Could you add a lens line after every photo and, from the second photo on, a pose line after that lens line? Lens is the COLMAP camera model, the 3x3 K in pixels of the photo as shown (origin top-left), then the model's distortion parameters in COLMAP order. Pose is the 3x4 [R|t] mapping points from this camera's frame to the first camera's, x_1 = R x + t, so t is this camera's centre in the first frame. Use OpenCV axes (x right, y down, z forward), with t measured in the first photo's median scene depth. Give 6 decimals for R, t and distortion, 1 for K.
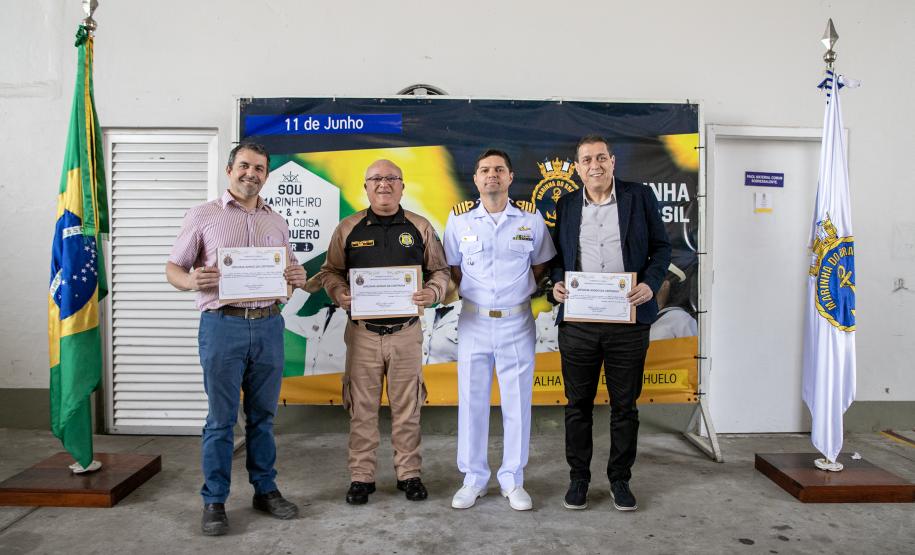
lens RADIAL K [[649.5, 0, 462.3], [0, 649.5, 272.8], [0, 0, 1]] dist [-0.101041, 0.087927]
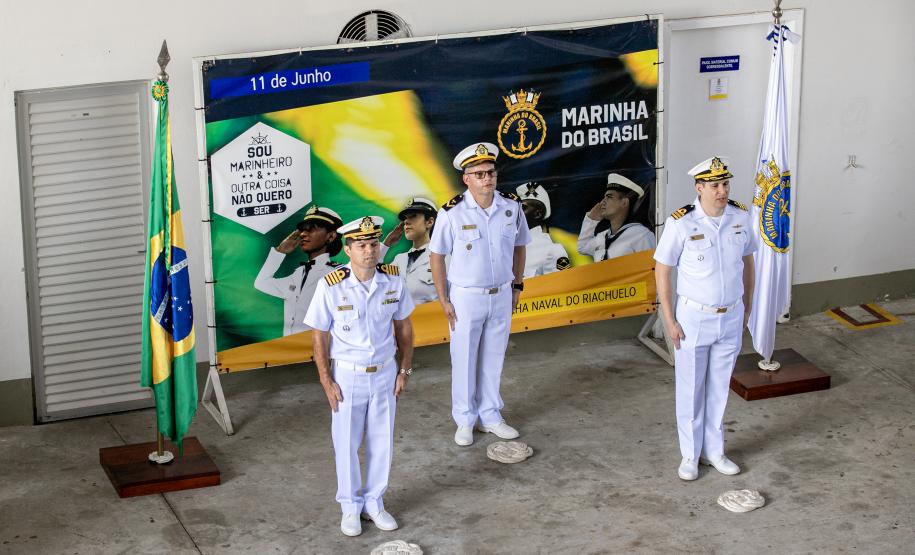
lens RADIAL K [[2368.2, 0, 457.5], [0, 2368.2, 277.5], [0, 0, 1]] dist [0.022750, -0.309803]
pose [[0.942908, -0.118864, 0.311119, -1.089097], [0.021952, 0.954295, 0.298060, -0.975107], [-0.332328, -0.274213, 0.902422, -2.265007]]
